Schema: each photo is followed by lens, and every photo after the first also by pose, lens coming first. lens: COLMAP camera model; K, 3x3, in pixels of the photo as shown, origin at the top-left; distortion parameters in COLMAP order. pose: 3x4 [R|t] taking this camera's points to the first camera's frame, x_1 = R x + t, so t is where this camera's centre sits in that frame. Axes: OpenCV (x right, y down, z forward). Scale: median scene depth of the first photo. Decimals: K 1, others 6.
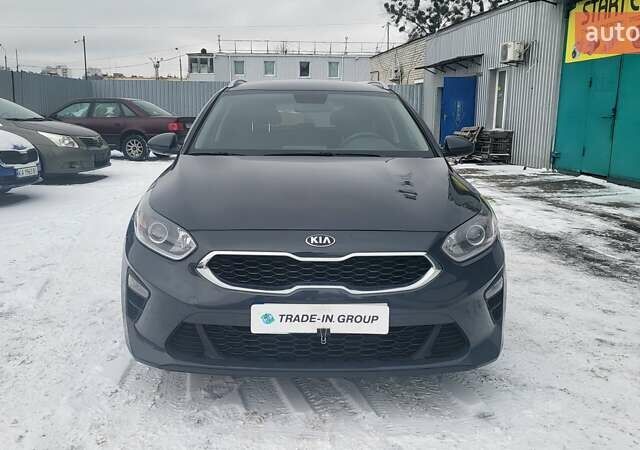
lens RADIAL K [[610.2, 0, 315.0], [0, 610.2, 225.4], [0, 0, 1]] dist [0.060824, -0.014083]
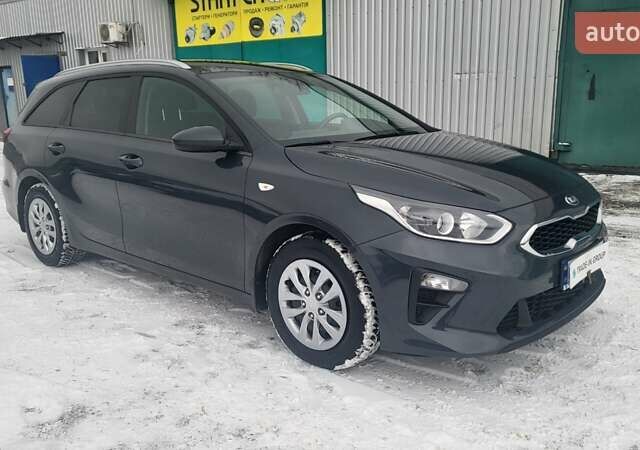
lens RADIAL K [[610.2, 0, 315.0], [0, 610.2, 225.4], [0, 0, 1]] dist [0.060824, -0.014083]
pose [[0.681840, -0.178481, 0.709393, -0.219206], [0.157839, 0.982829, 0.095568, -0.022376], [-0.714269, 0.046808, 0.698304, 0.097116]]
